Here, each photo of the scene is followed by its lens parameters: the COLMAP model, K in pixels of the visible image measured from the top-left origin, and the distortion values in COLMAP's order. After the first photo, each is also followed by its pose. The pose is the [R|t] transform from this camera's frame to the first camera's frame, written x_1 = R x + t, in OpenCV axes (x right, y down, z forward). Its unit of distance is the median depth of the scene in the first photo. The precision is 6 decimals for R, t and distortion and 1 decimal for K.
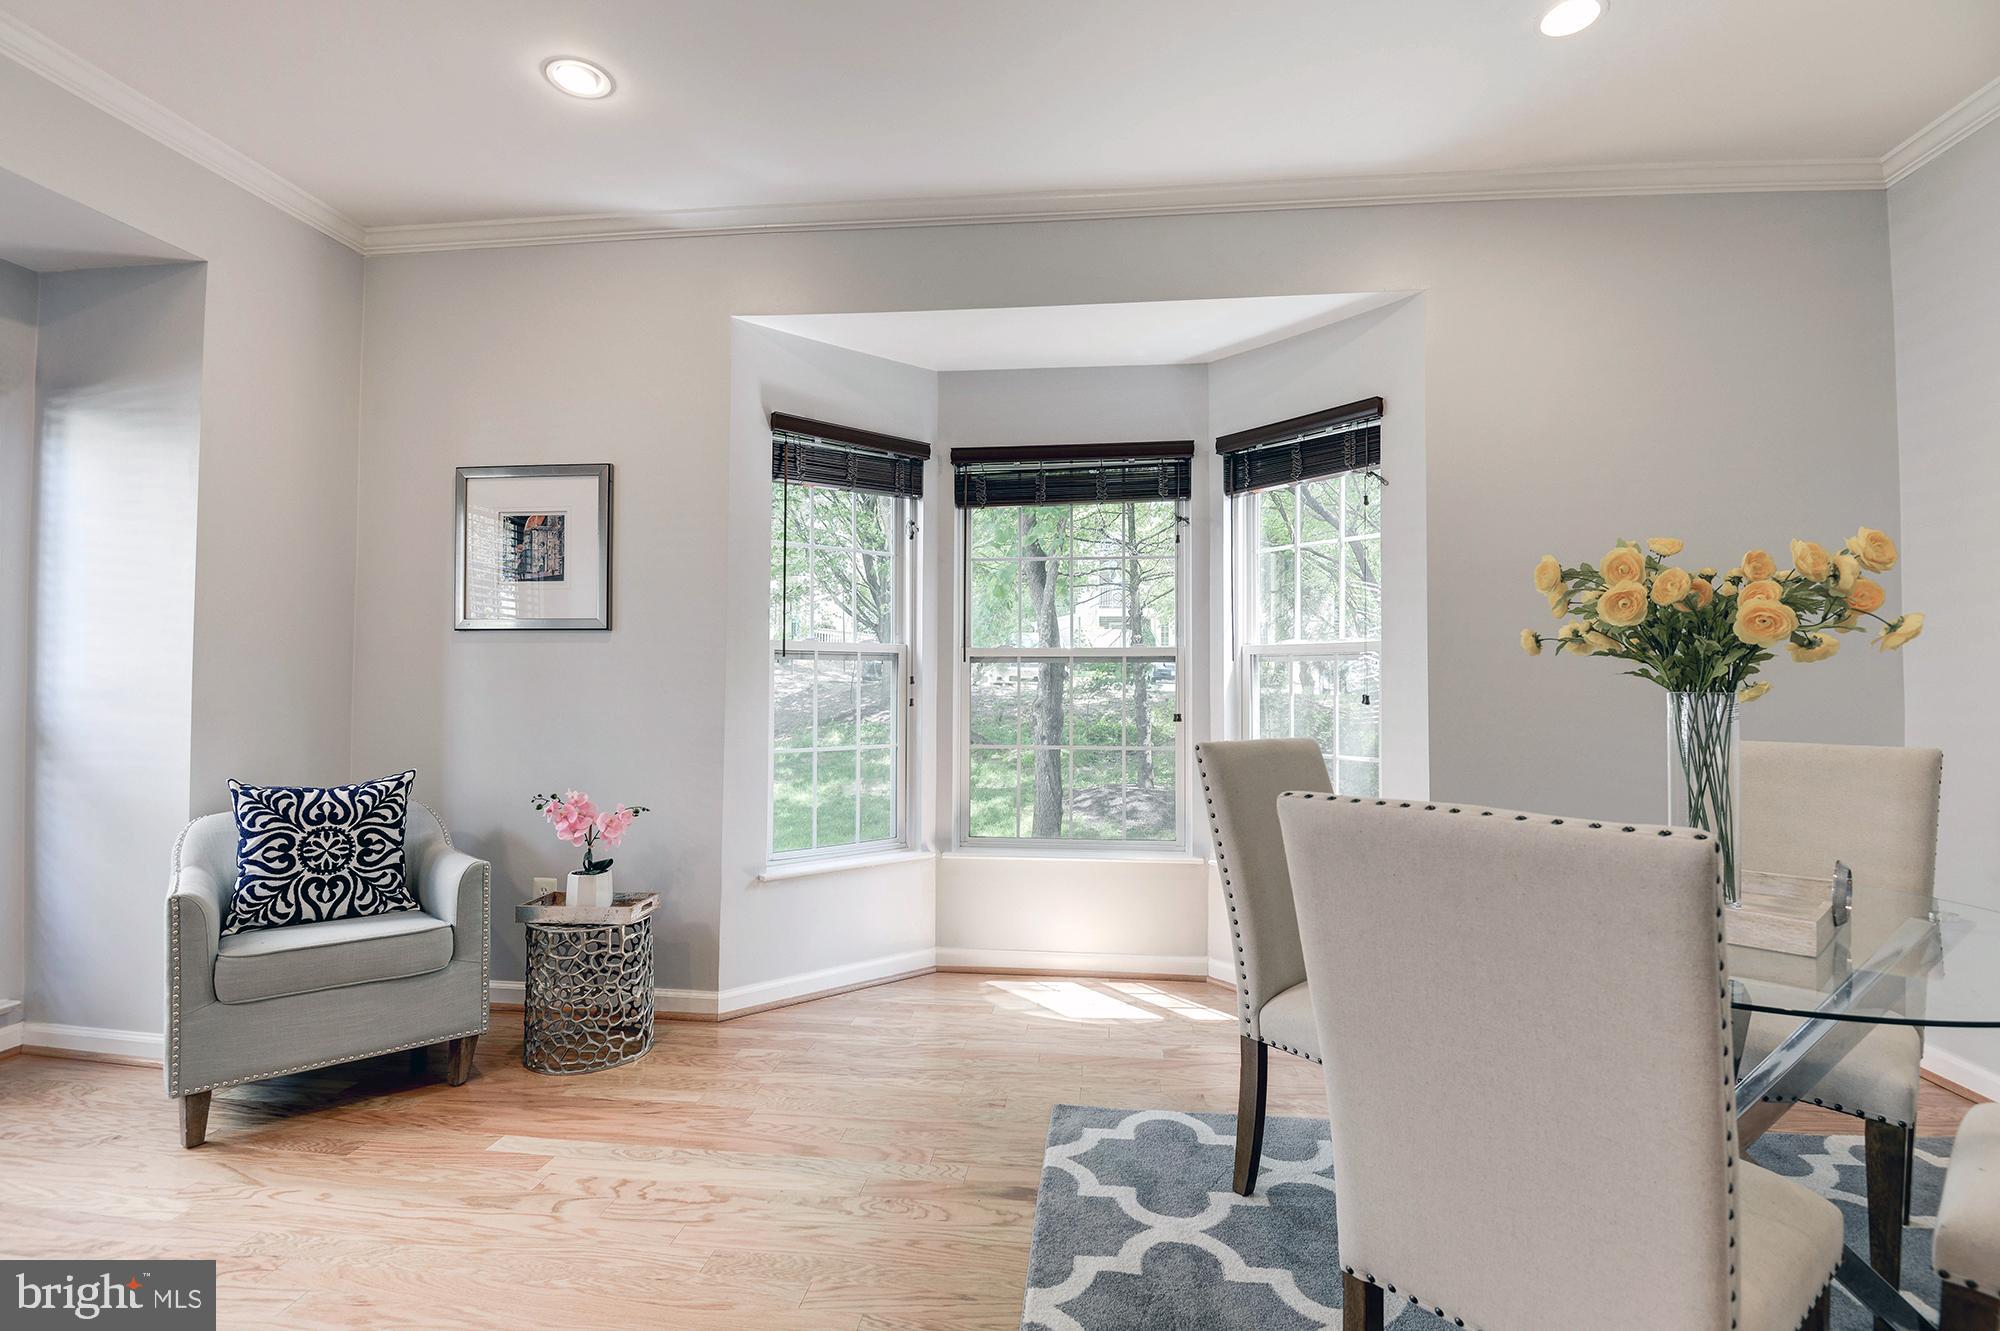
lens RADIAL K [[942.5, 0, 999.6], [0, 942.5, 664.6], [0, 0, 1]] dist [-0.003654, -0.011099]
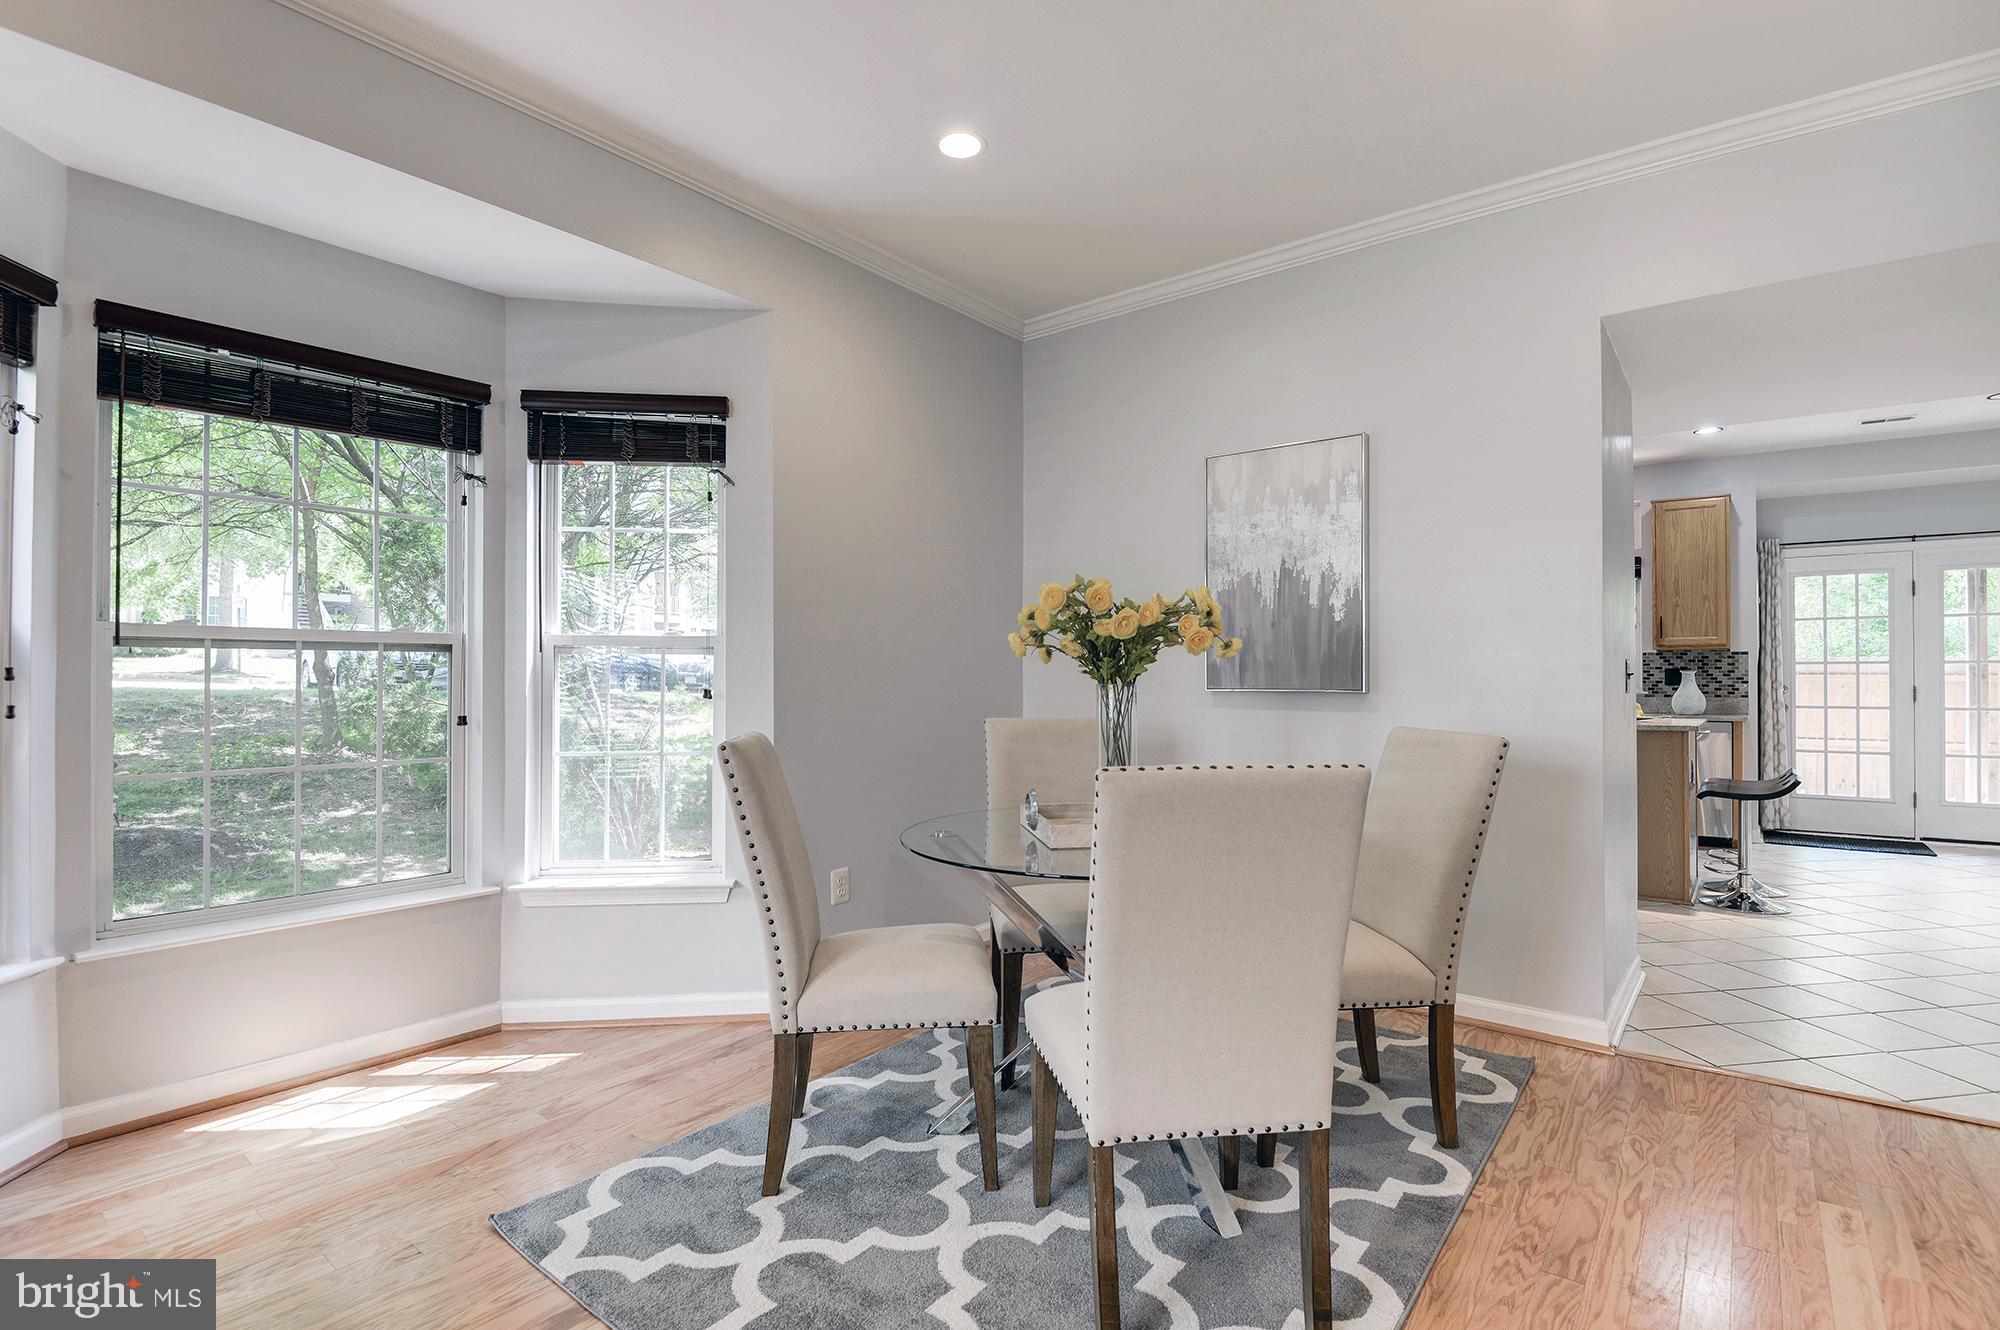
lens RADIAL K [[995.3, 0, 1008.4], [0, 995.3, 664.4], [0, 0, 1]] dist [-0.012680, -0.004977]
pose [[0.503595, 0.008091, 0.863902, -0.351340], [-0.018404, 0.999830, 0.001363, -0.001765], [-0.863744, -0.016585, 0.503659, 0.179472]]
